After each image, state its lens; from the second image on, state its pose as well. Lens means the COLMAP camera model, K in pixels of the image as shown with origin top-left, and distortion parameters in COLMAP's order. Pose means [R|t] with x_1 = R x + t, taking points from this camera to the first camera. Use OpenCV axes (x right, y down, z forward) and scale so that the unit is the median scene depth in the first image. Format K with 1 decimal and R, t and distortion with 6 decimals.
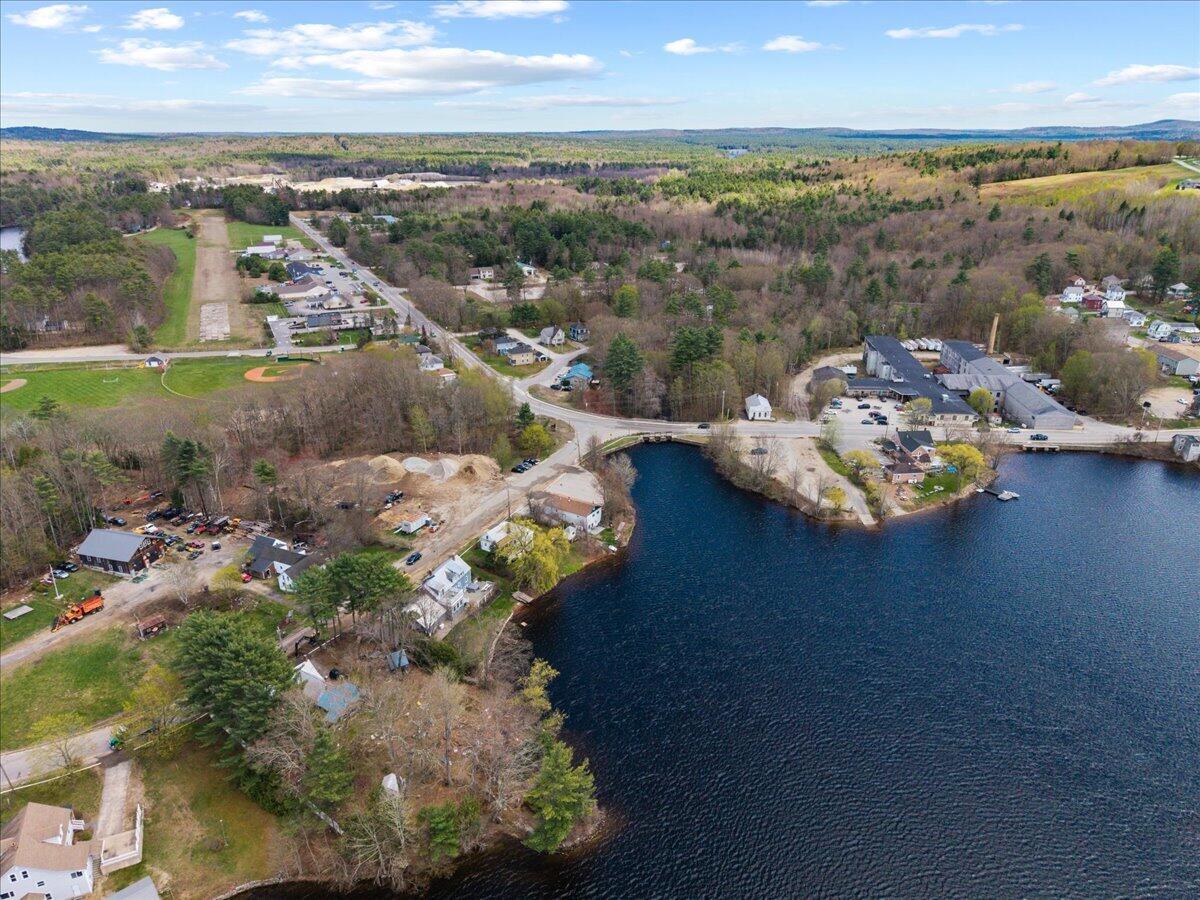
lens RADIAL K [[870.3, 0, 600.0], [0, 870.3, 450.0], [0, 0, 1]] dist [-0.005355, -0.001584]
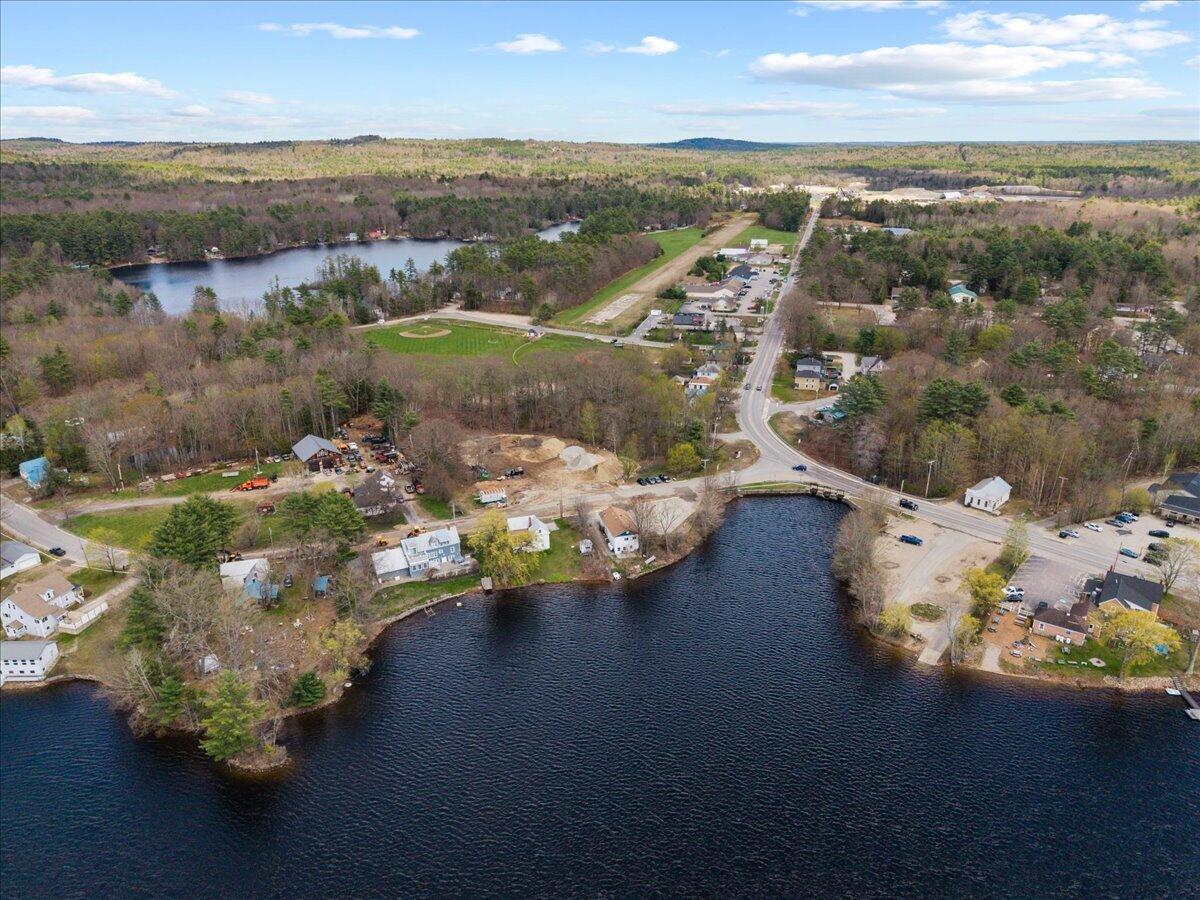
lens RADIAL K [[876.8, 0, 600.0], [0, 876.8, 450.0], [0, 0, 1]] dist [0.013722, -0.003018]
pose [[0.721051, 0.225490, -0.655164, 0.384143], [-0.234542, 0.969175, 0.075436, -0.056706], [0.651979, 0.099270, 0.751711, 0.159079]]
